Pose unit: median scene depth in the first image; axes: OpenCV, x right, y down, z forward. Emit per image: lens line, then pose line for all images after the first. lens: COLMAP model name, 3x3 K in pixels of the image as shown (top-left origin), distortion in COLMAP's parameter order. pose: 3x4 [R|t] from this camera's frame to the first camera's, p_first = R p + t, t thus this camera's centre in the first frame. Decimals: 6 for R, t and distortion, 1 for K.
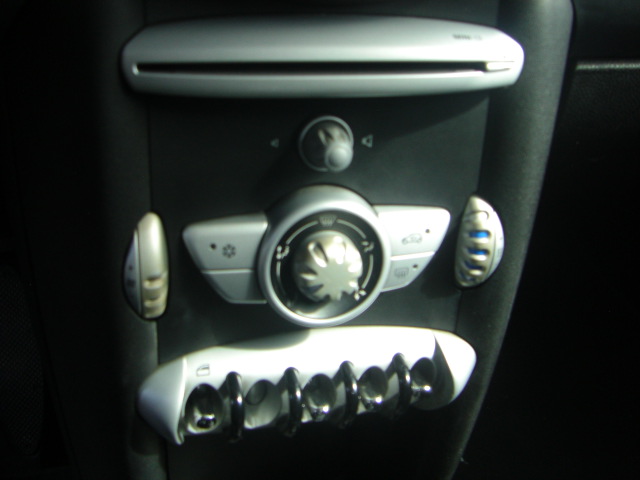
lens RADIAL K [[723.9, 0, 328.3], [0, 723.9, 219.5], [0, 0, 1]] dist [-0.145987, 0.000000]
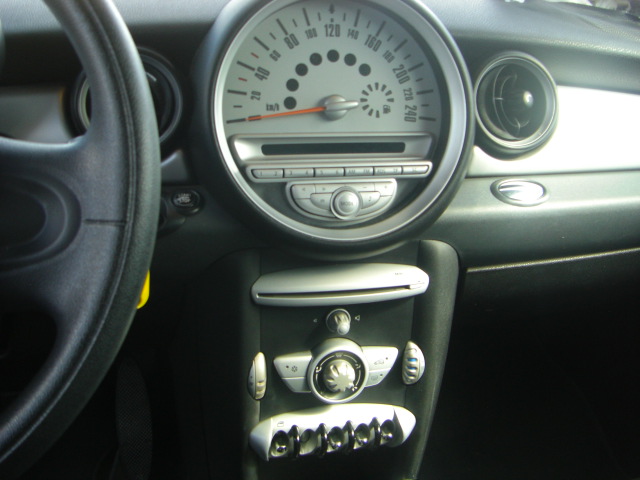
lens RADIAL K [[723.9, 0, 315.6], [0, 723.9, 216.8], [0, 0, 1]] dist [-0.145987, 0.000000]
pose [[0.998274, -0.005056, -0.058505, 0.056845], [-0.001296, 0.994146, -0.108038, -0.175950], [0.058709, 0.107928, 0.992424, -1.192376]]
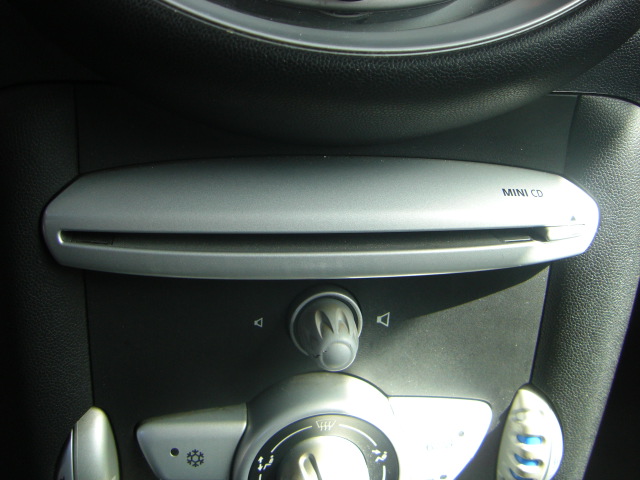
lens RADIAL K [[723.9, 0, 320.7], [0, 723.9, 238.0], [0, 0, 1]] dist [-0.145987, 0.000000]
pose [[0.994828, 0.035387, -0.095208, 0.057160], [-0.040378, 0.997881, -0.051021, -0.151784], [0.093201, 0.054601, 0.994149, 0.240990]]
